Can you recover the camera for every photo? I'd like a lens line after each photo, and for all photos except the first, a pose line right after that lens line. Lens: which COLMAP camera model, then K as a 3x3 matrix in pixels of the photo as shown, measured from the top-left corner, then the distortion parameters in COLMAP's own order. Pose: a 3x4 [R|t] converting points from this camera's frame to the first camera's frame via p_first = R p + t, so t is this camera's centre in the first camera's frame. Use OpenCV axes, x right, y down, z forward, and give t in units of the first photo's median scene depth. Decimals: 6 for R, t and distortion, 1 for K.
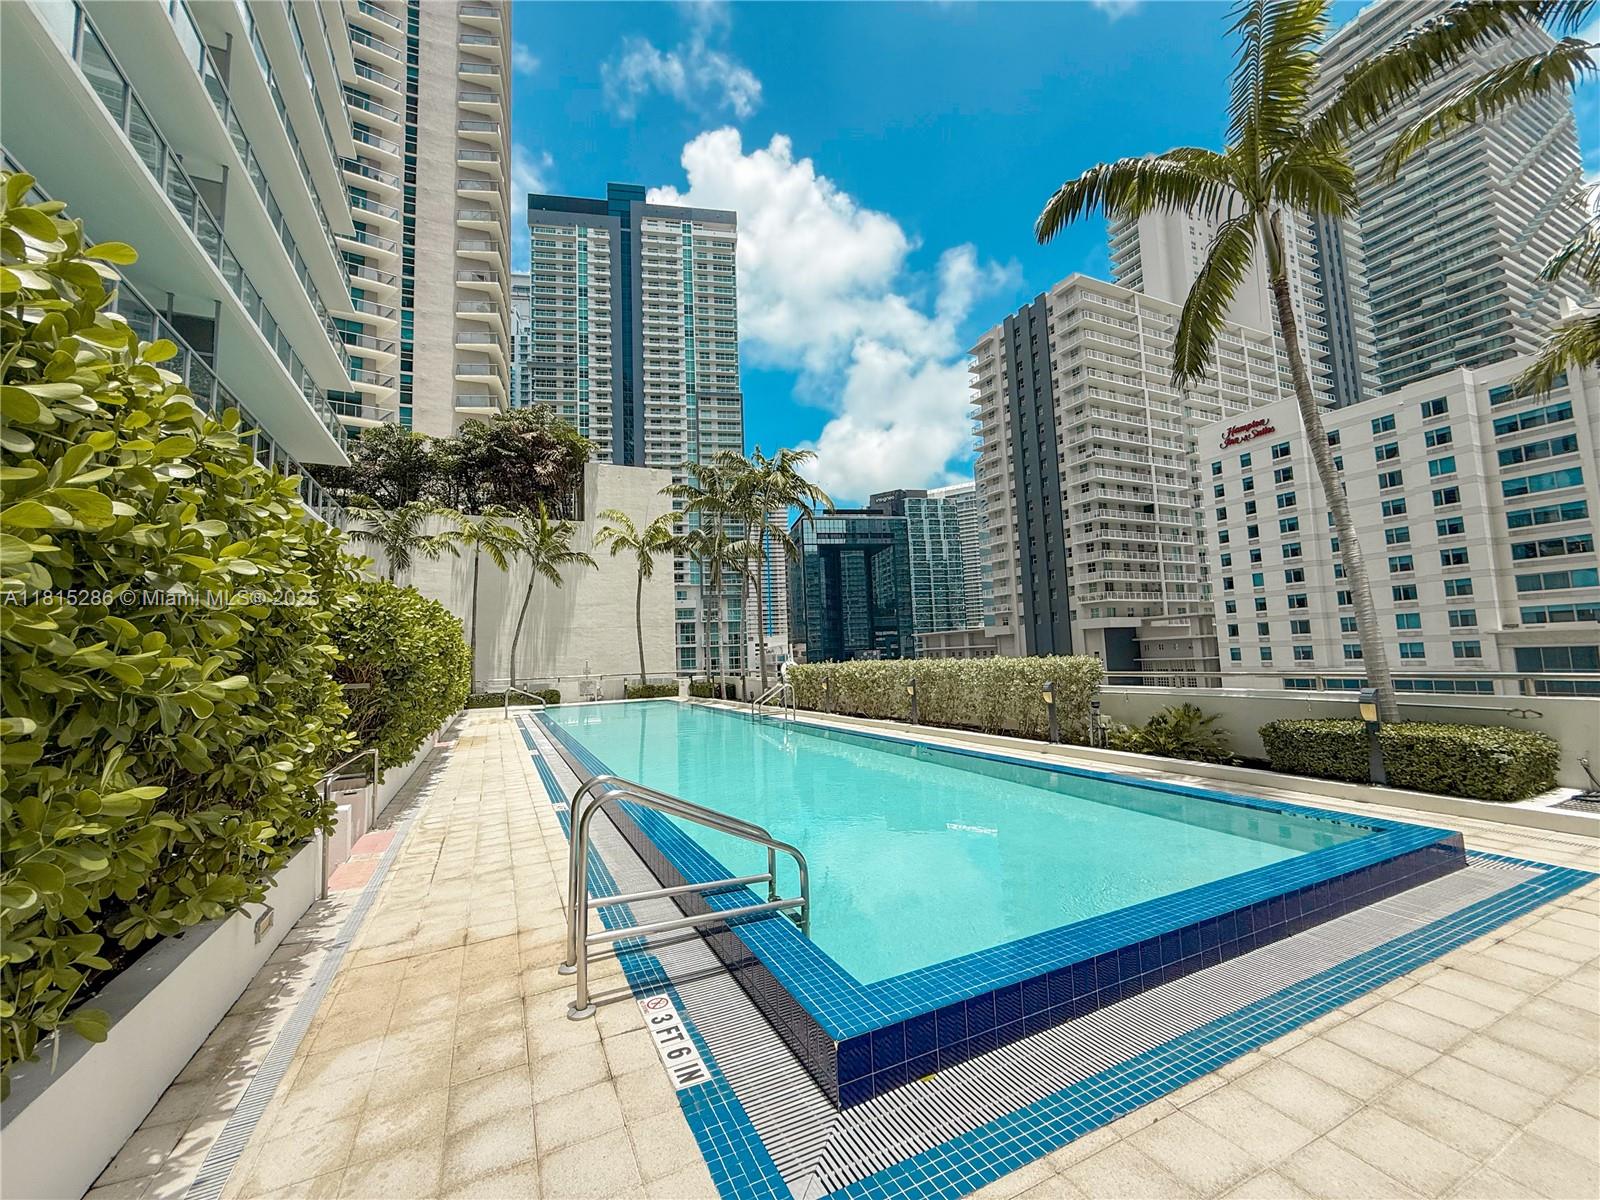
lens RADIAL K [[637.0, 0, 797.8], [0, 637.0, 599.7], [0, 0, 1]] dist [-0.000287, 0.000182]
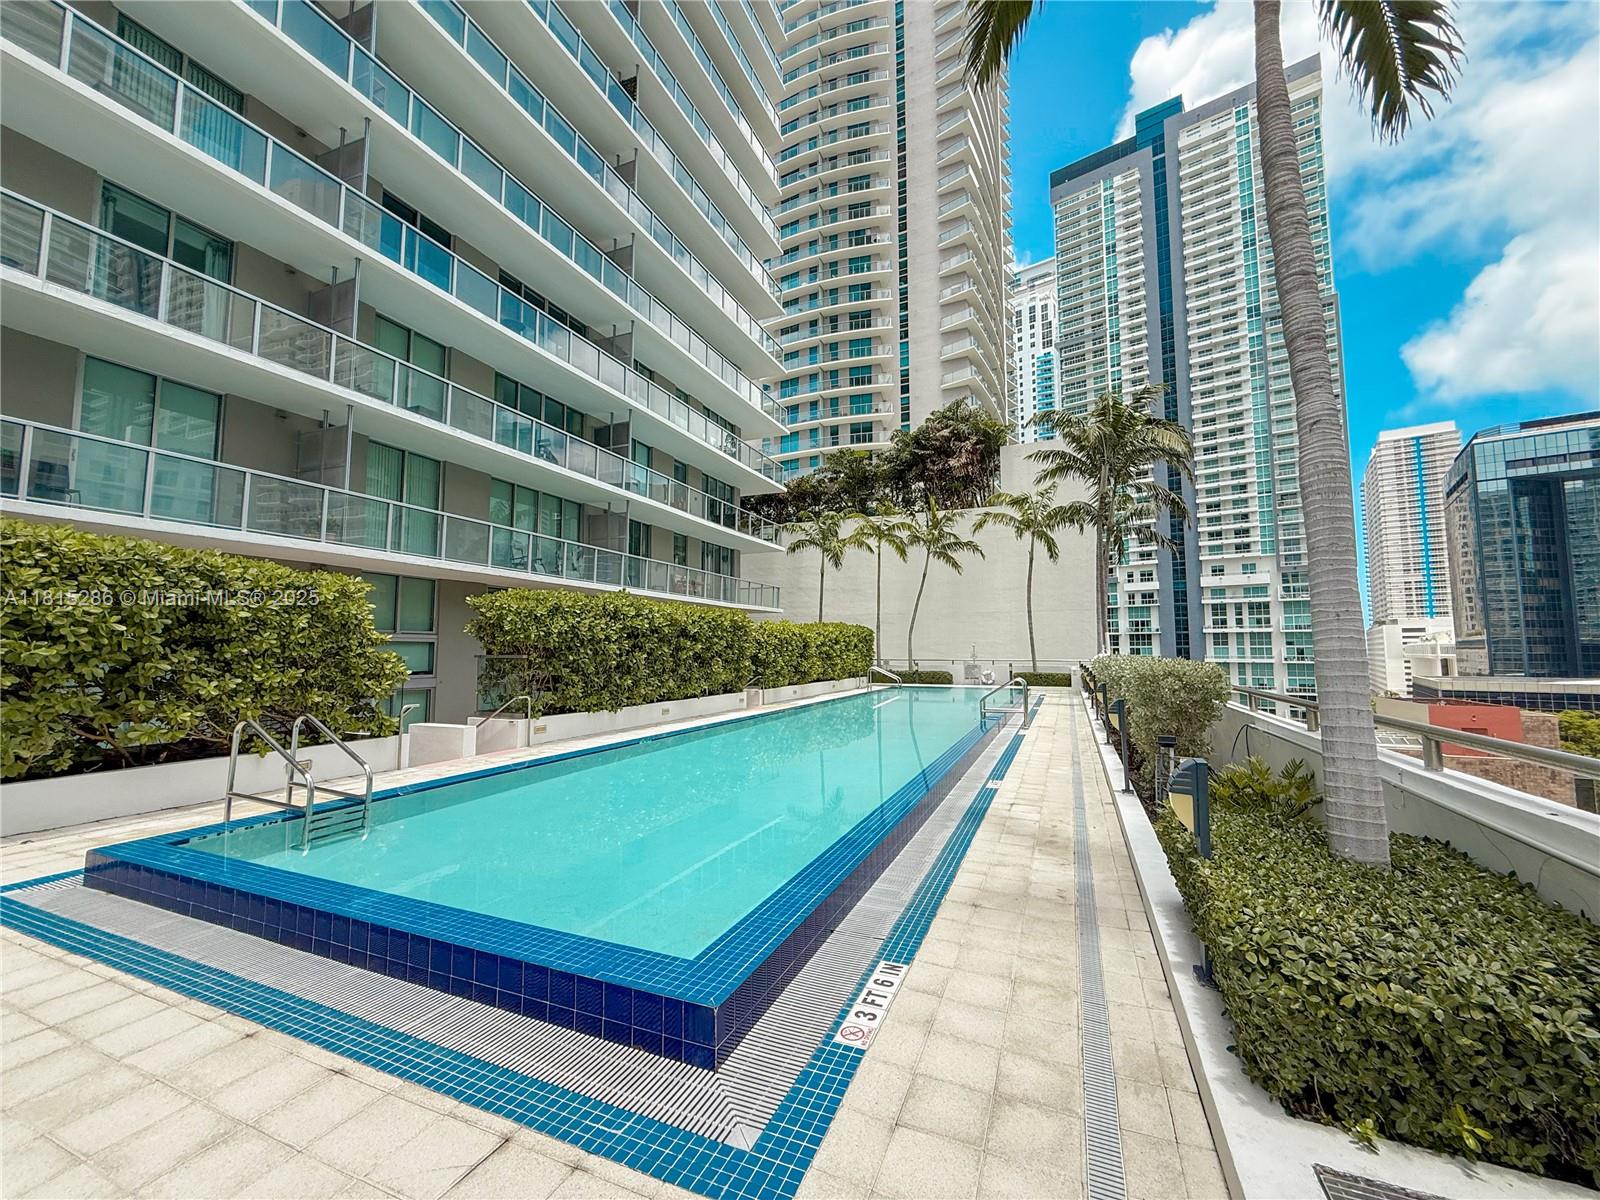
lens RADIAL K [[637.0, 0, 797.8], [0, 637.0, 599.7], [0, 0, 1]] dist [-0.000287, 0.000182]
pose [[0.664519, -0.022146, -0.746943, 0.075208], [0.043552, 0.999009, 0.009126, 0.000645], [0.746001, -0.038595, 0.664825, 0.034977]]
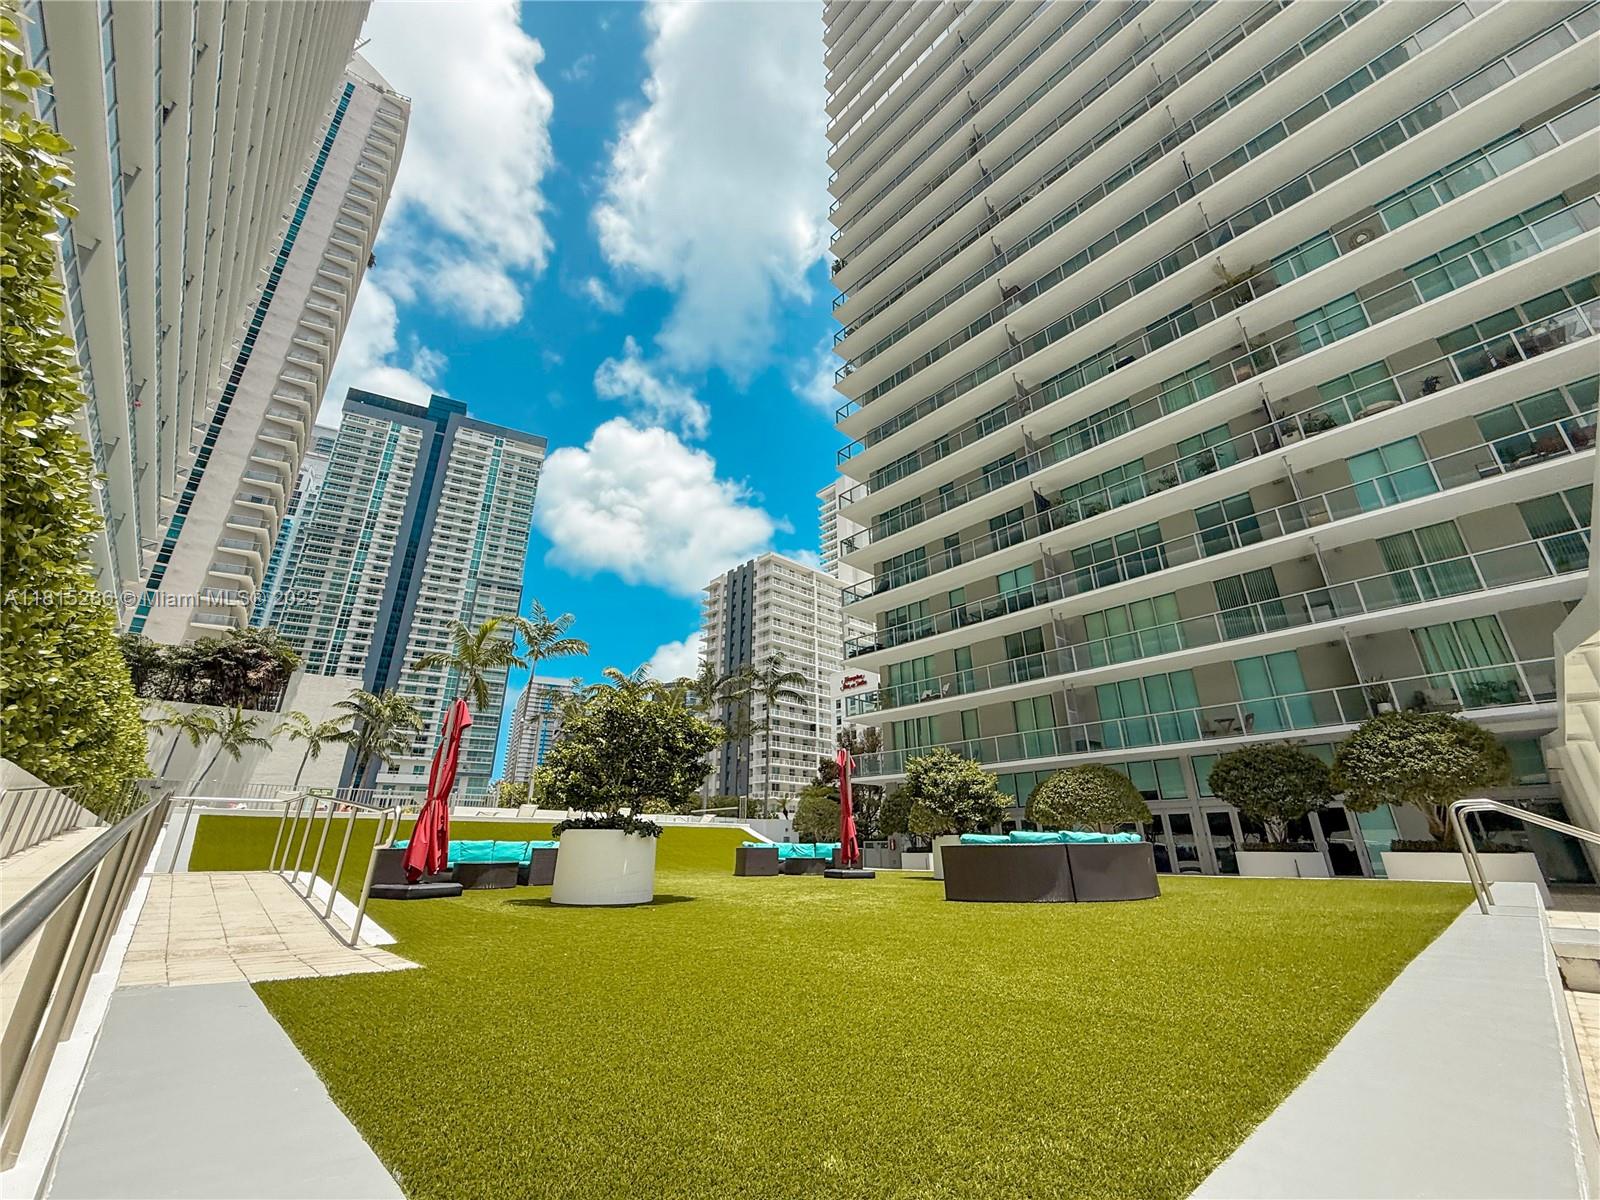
lens RADIAL K [[637.0, 0, 797.8], [0, 637.0, 599.7], [0, 0, 1]] dist [-0.000287, 0.000182]
pose [[0.952716, 0.141721, 0.268787, 0.131770], [-0.058817, 0.953855, -0.294451, -0.005431], [-0.298114, 0.264719, 0.917089, -0.269243]]
